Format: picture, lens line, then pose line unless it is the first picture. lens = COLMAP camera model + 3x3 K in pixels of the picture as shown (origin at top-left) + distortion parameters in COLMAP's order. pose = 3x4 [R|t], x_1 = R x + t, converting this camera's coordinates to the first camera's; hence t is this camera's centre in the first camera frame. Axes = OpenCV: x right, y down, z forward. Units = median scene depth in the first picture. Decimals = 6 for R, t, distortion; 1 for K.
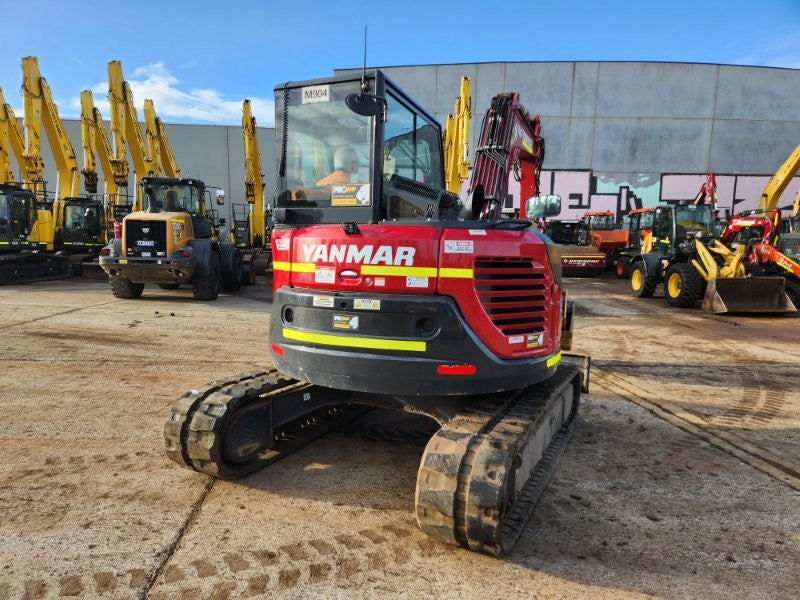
lens RADIAL K [[541.3, 0, 395.2], [0, 541.3, 314.1], [0, 0, 1]] dist [0.084522, -0.071298]
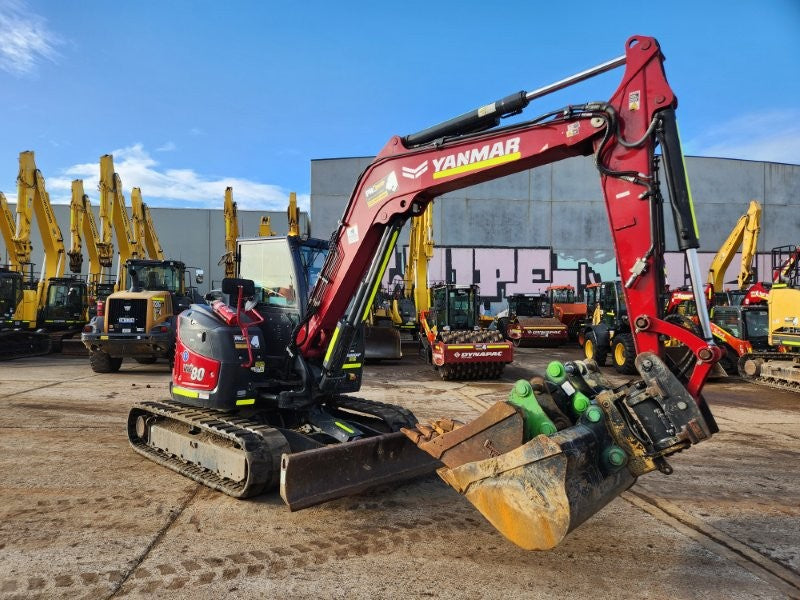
lens RADIAL K [[545.9, 0, 392.7], [0, 545.9, 307.5], [0, 0, 1]] dist [0.082217, -0.070445]
pose [[0.999534, -0.008969, 0.029168, 0.025916], [0.013080, 0.989496, -0.143966, 0.007052], [-0.027571, 0.144280, 0.989153, -0.067482]]
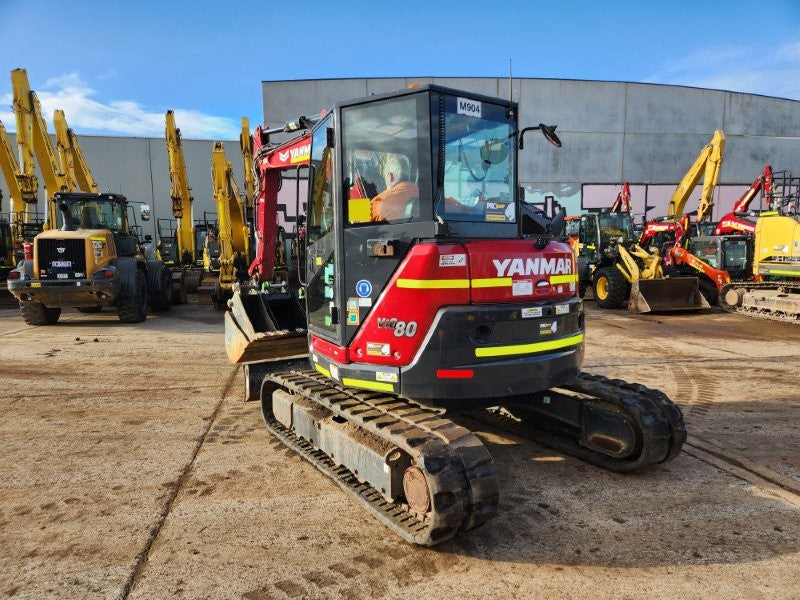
lens RADIAL K [[540.6, 0, 406.9], [0, 540.6, 312.0], [0, 0, 1]] dist [0.082868, -0.070759]
pose [[0.989993, -0.043741, 0.134168, -0.007621], [0.046967, 0.998676, -0.020972, -0.001902], [-0.133073, 0.027063, 0.990737, 0.008155]]
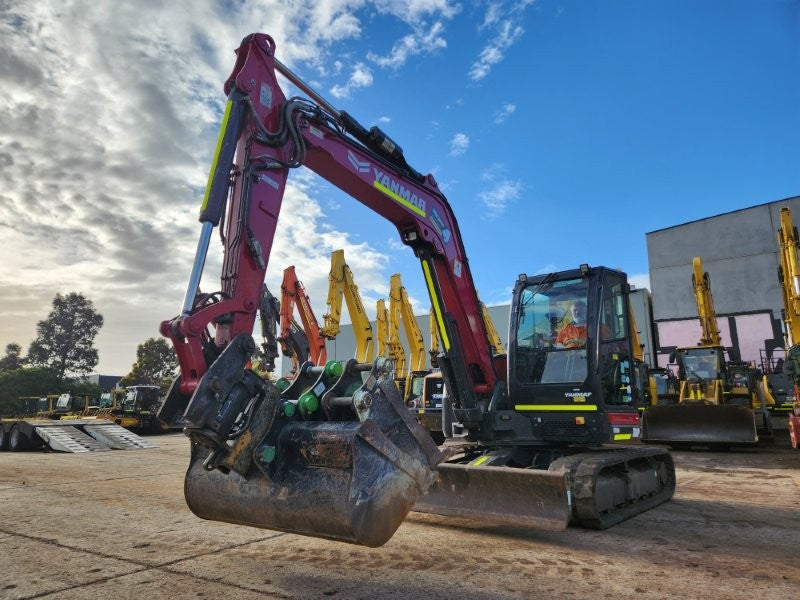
lens RADIAL K [[541.9, 0, 397.5], [0, 541.9, 312.8], [0, 0, 1]] dist [0.083276, -0.071307]
pose [[0.804601, -0.133151, -0.578695, 0.147414], [-0.056965, 0.952734, -0.298416, 0.045338], [0.591077, 0.273071, 0.758986, -0.014897]]
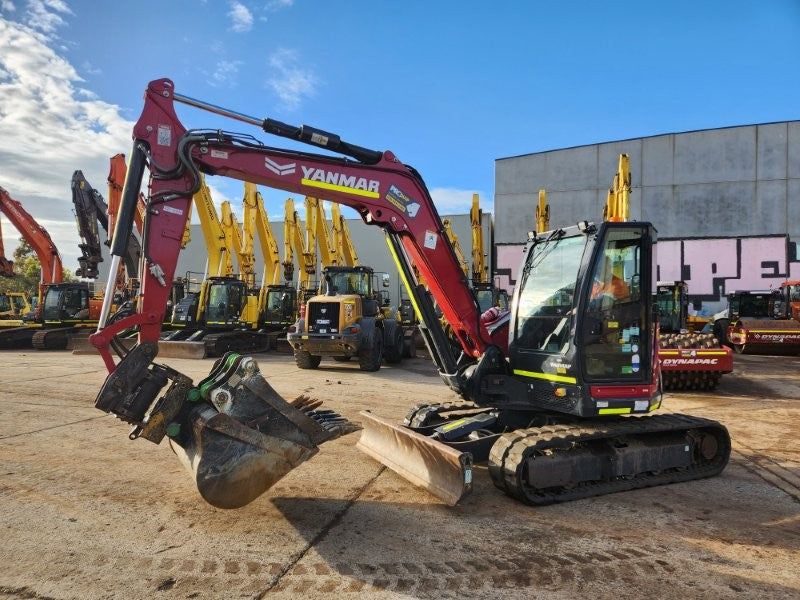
lens RADIAL K [[543.2, 0, 399.4], [0, 543.2, 309.8], [0, 0, 1]] dist [0.089375, -0.073751]
pose [[0.954874, -0.016107, -0.296574, 0.037758], [-0.027211, 0.989585, -0.141354, 0.004998], [0.295762, 0.143046, 0.944491, -0.044685]]
